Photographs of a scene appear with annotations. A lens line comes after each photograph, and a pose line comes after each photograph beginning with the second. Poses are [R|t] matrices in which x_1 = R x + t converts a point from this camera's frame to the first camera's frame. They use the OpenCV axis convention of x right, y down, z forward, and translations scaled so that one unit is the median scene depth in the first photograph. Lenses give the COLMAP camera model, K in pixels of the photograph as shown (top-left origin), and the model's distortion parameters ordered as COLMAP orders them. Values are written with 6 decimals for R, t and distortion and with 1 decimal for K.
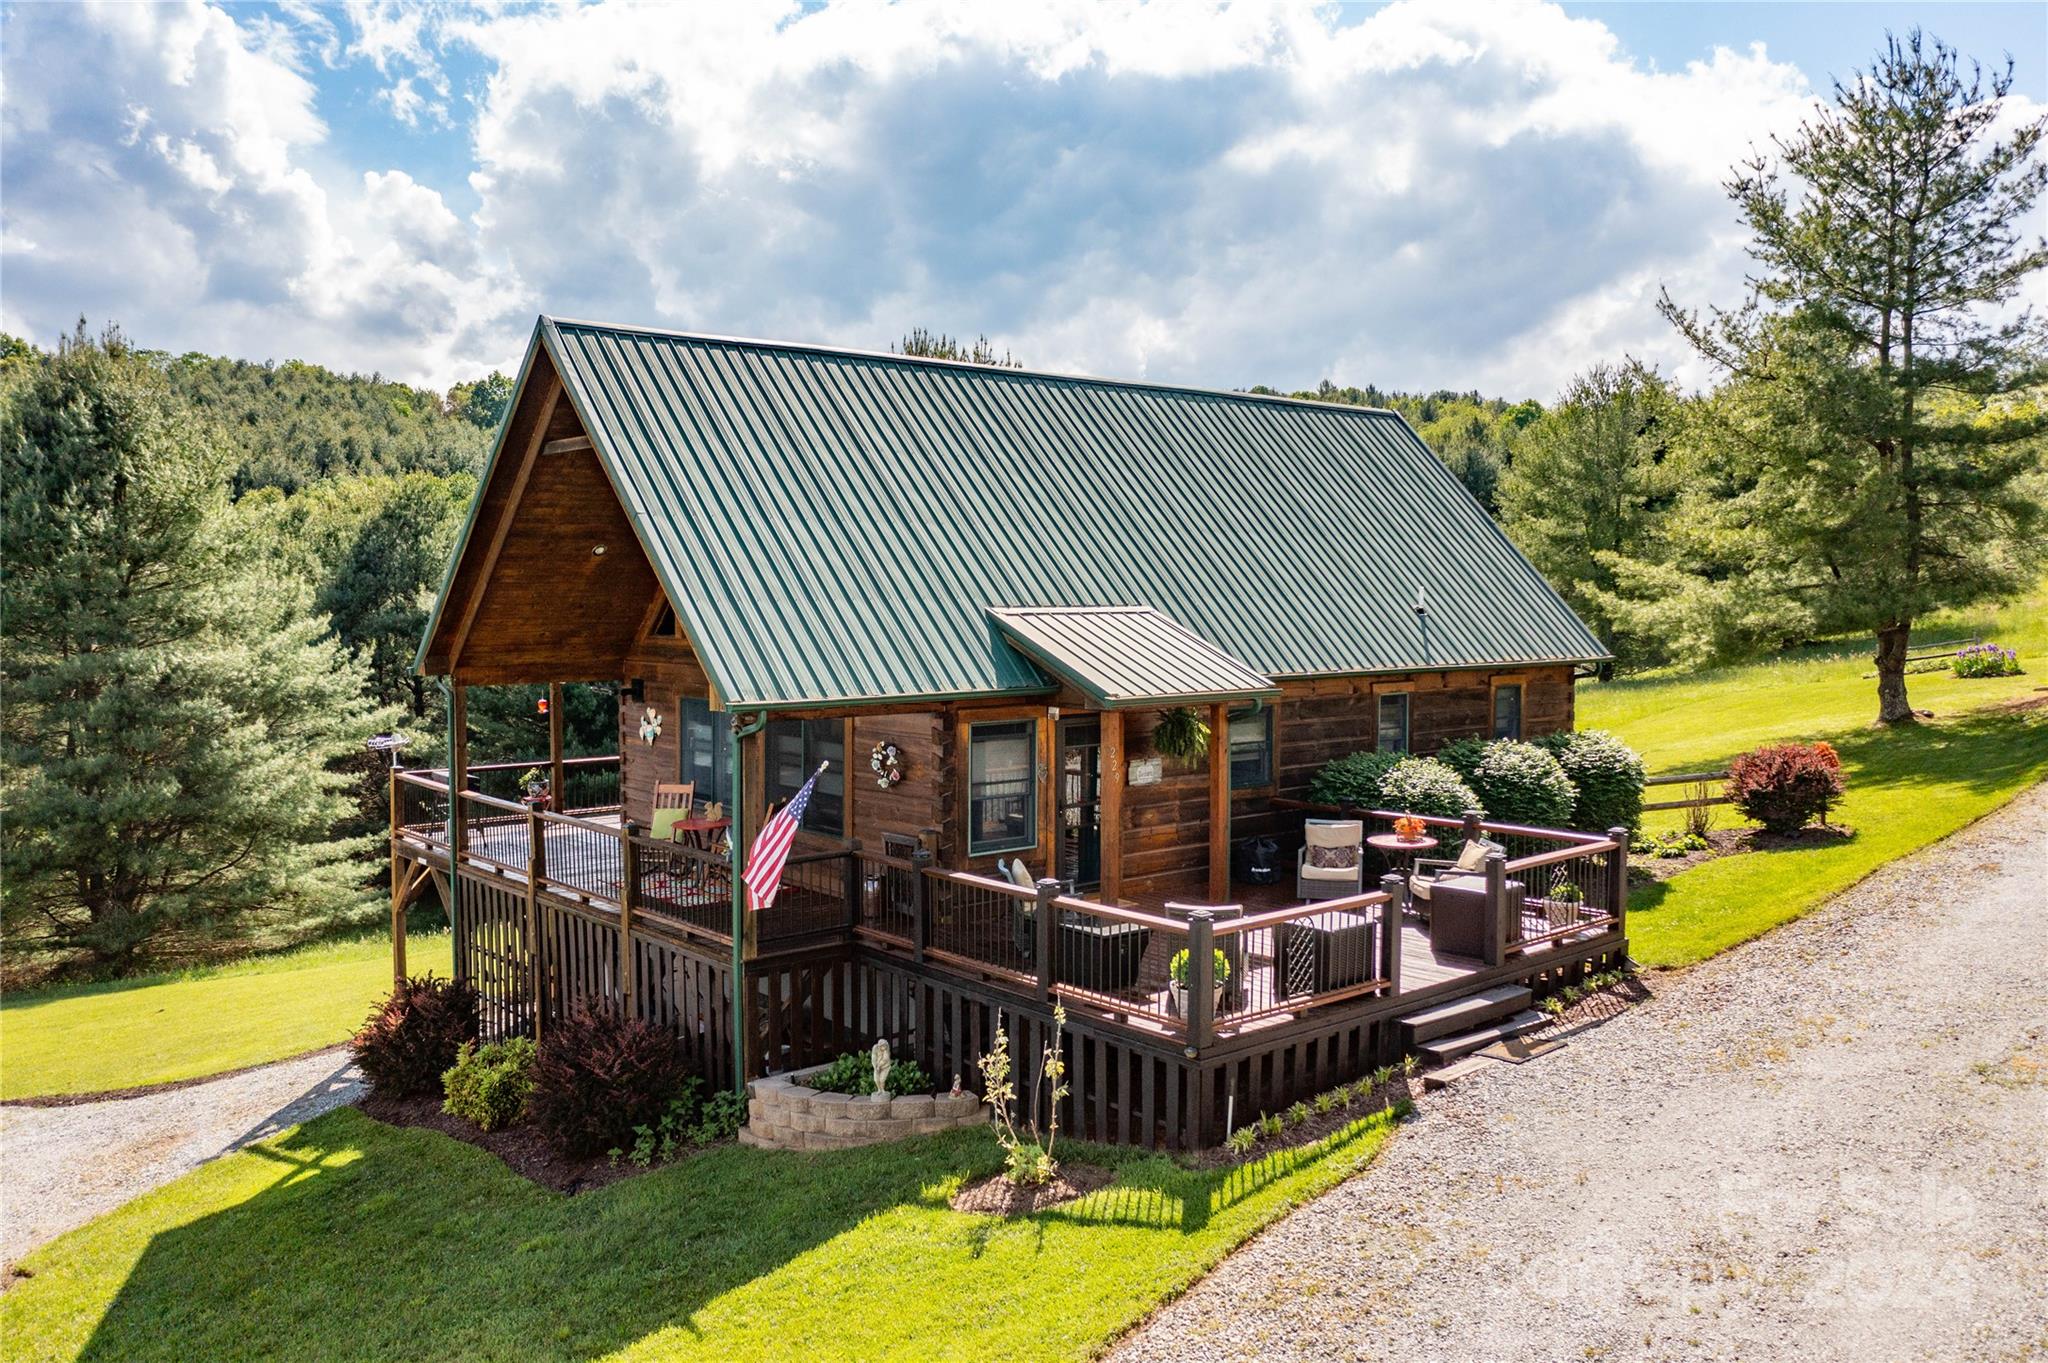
lens RADIAL K [[1614.5, 0, 1021.3], [0, 1614.5, 650.7], [0, 0, 1]] dist [-0.032018, 0.002732]
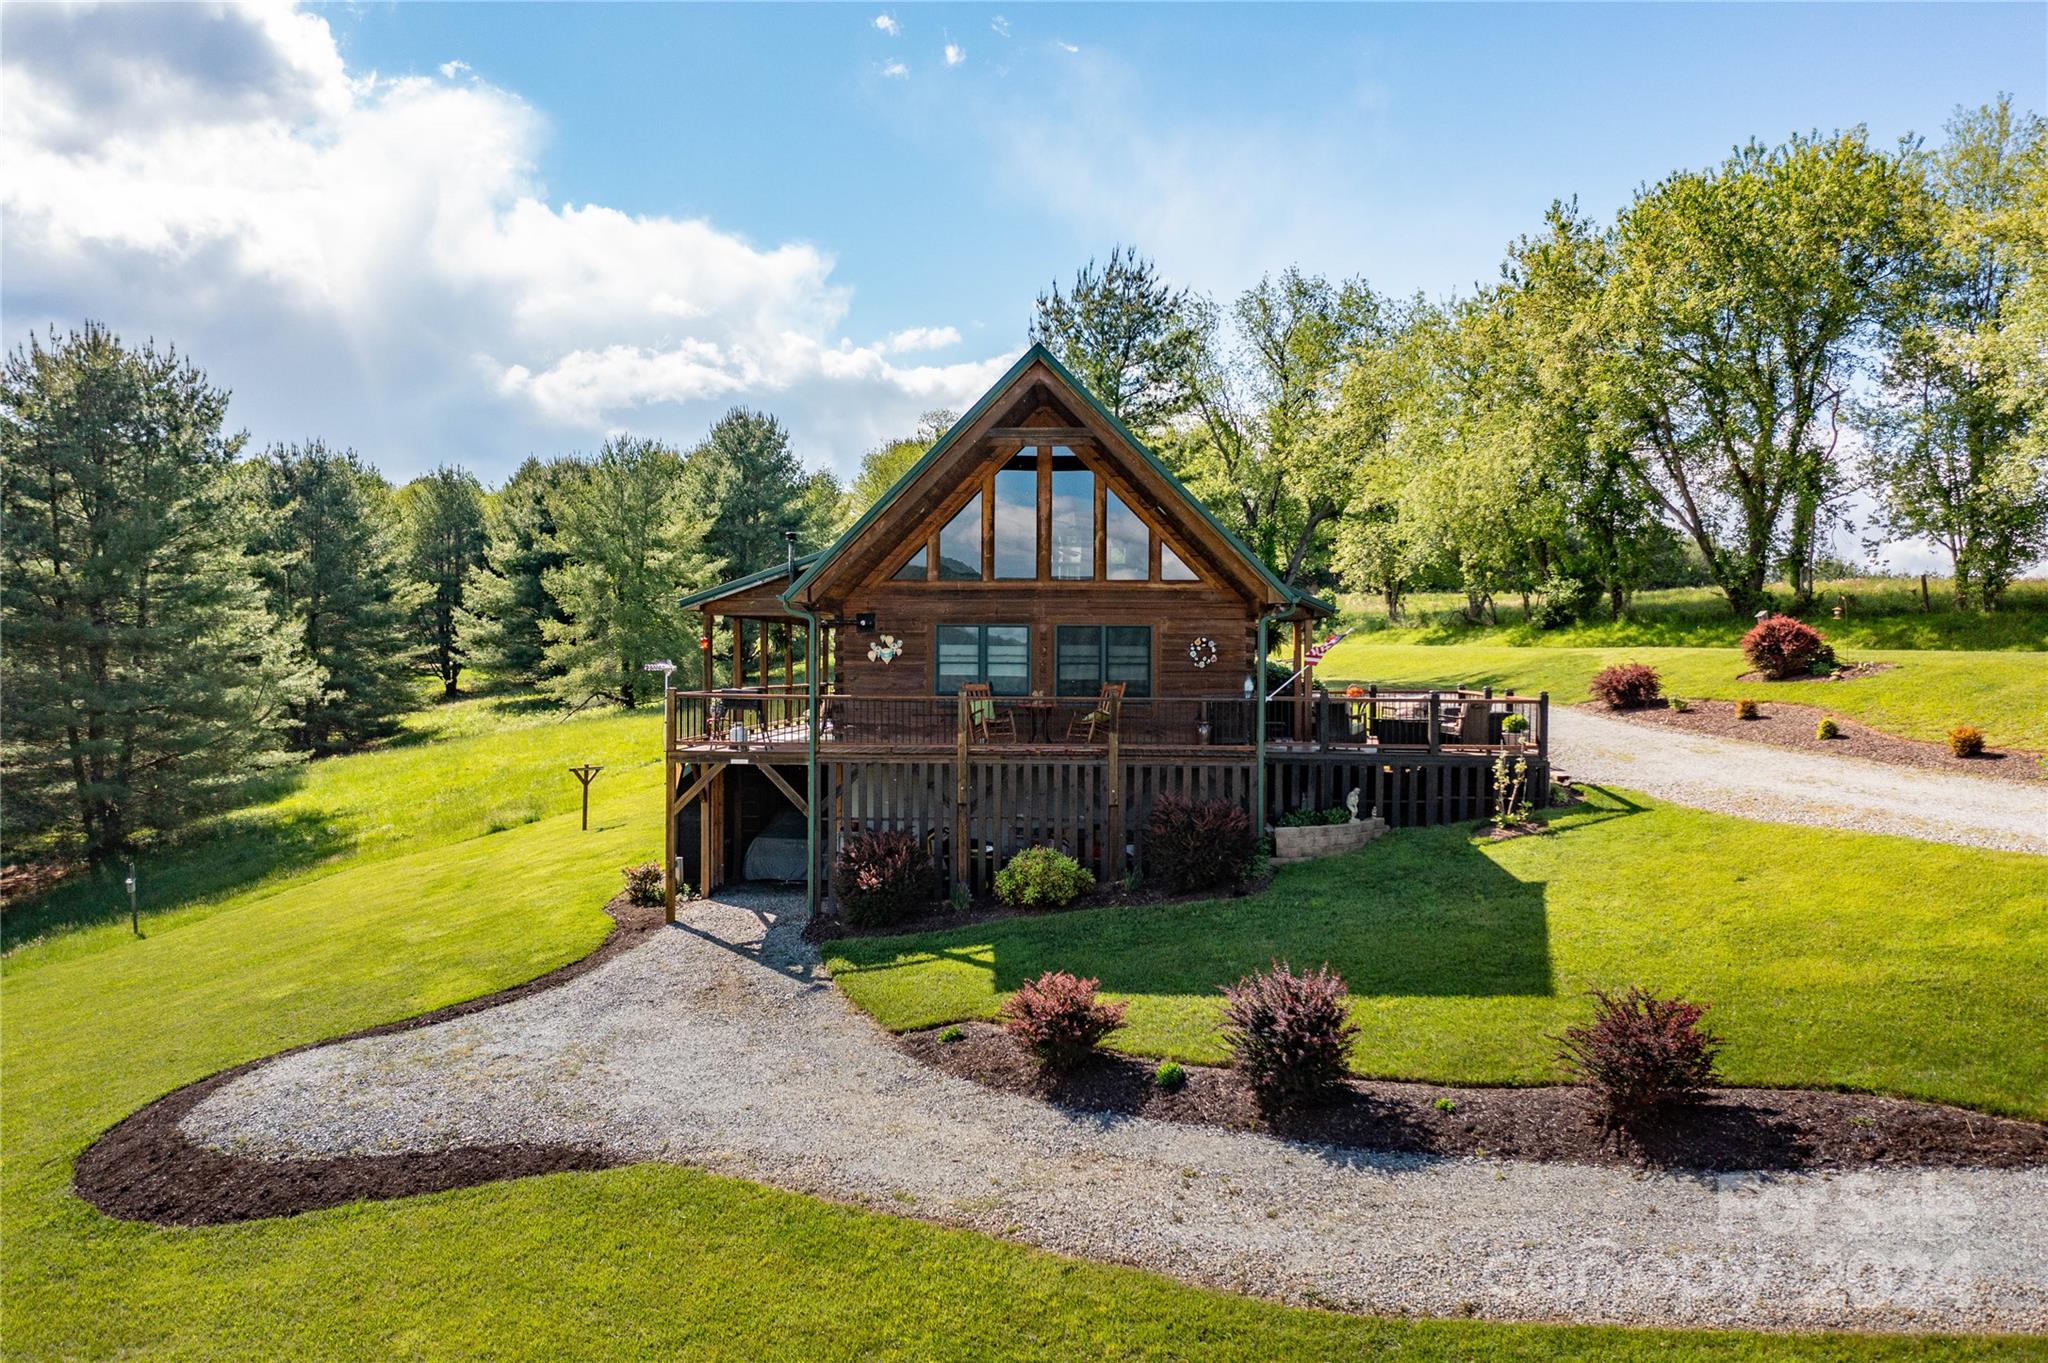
lens RADIAL K [[1606.1, 0, 1024.0], [0, 1606.1, 681.5], [0, 0, 1]] dist [-0.021621, -0.007710]
pose [[0.686893, -0.005693, 0.726736, -1.153923], [0.023933, 0.999604, -0.014790, 0.099521], [-0.726364, 0.027552, 0.686758, 0.030312]]
